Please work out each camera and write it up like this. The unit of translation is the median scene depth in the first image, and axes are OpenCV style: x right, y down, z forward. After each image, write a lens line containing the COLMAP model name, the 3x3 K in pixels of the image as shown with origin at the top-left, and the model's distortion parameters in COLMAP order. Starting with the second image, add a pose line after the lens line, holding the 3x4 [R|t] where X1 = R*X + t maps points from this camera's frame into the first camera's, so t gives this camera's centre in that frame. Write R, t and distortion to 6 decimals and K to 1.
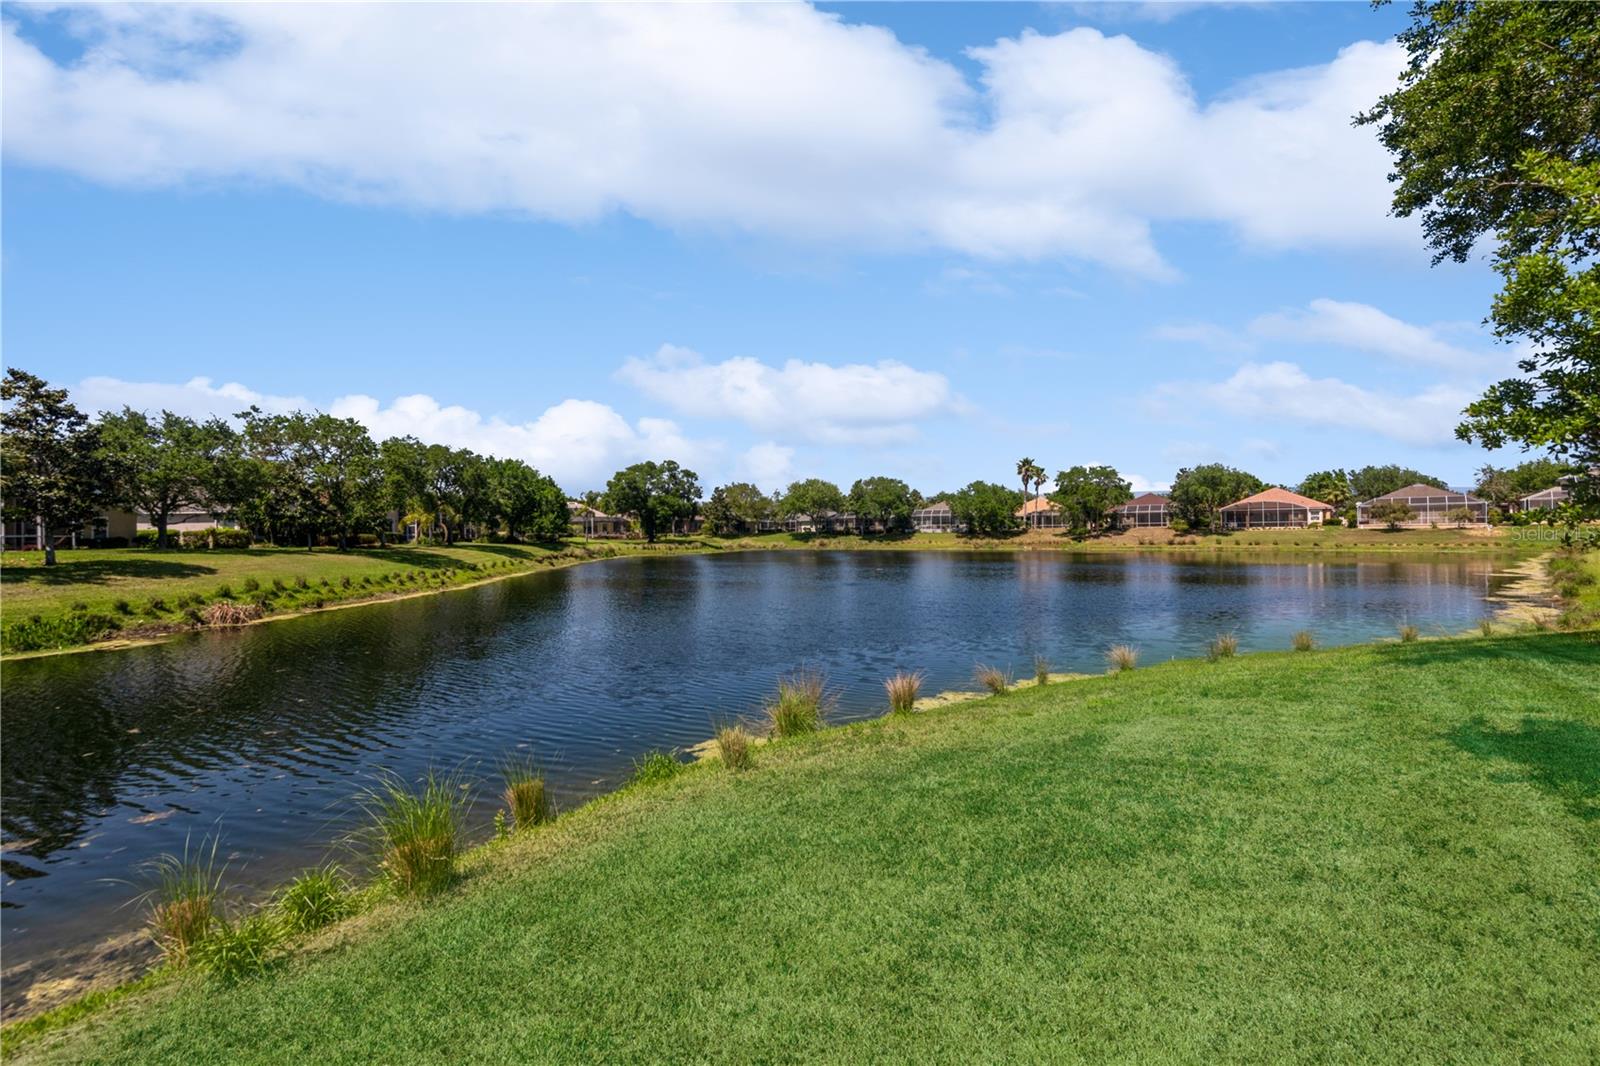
lens RADIAL K [[633.5, 0, 791.0], [0, 633.5, 531.8], [0, 0, 1]] dist [0.011406, -0.002633]
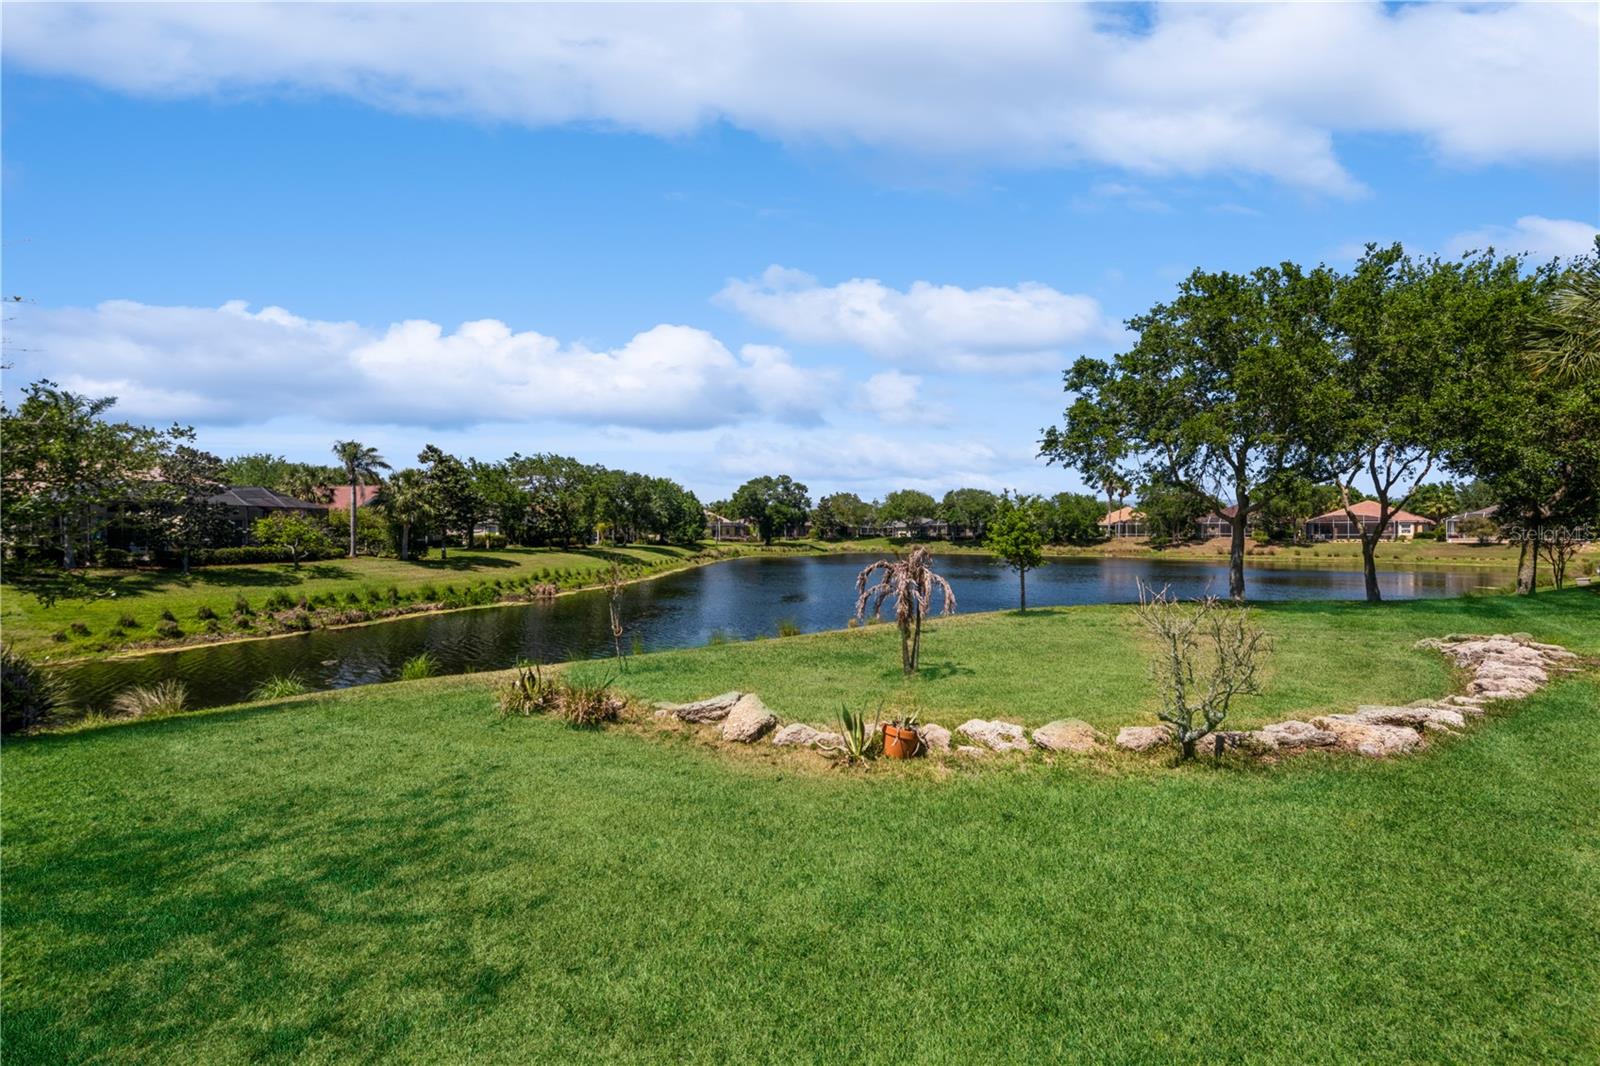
lens RADIAL K [[633.5, 0, 798.6], [0, 633.5, 531.9], [0, 0, 1]] dist [0.011406, -0.002633]
pose [[0.989510, 0.012351, -0.143939, 0.005089], [-0.012321, 0.999923, 0.001098, -0.009400], [0.143941, 0.000687, 0.989586, -0.152825]]
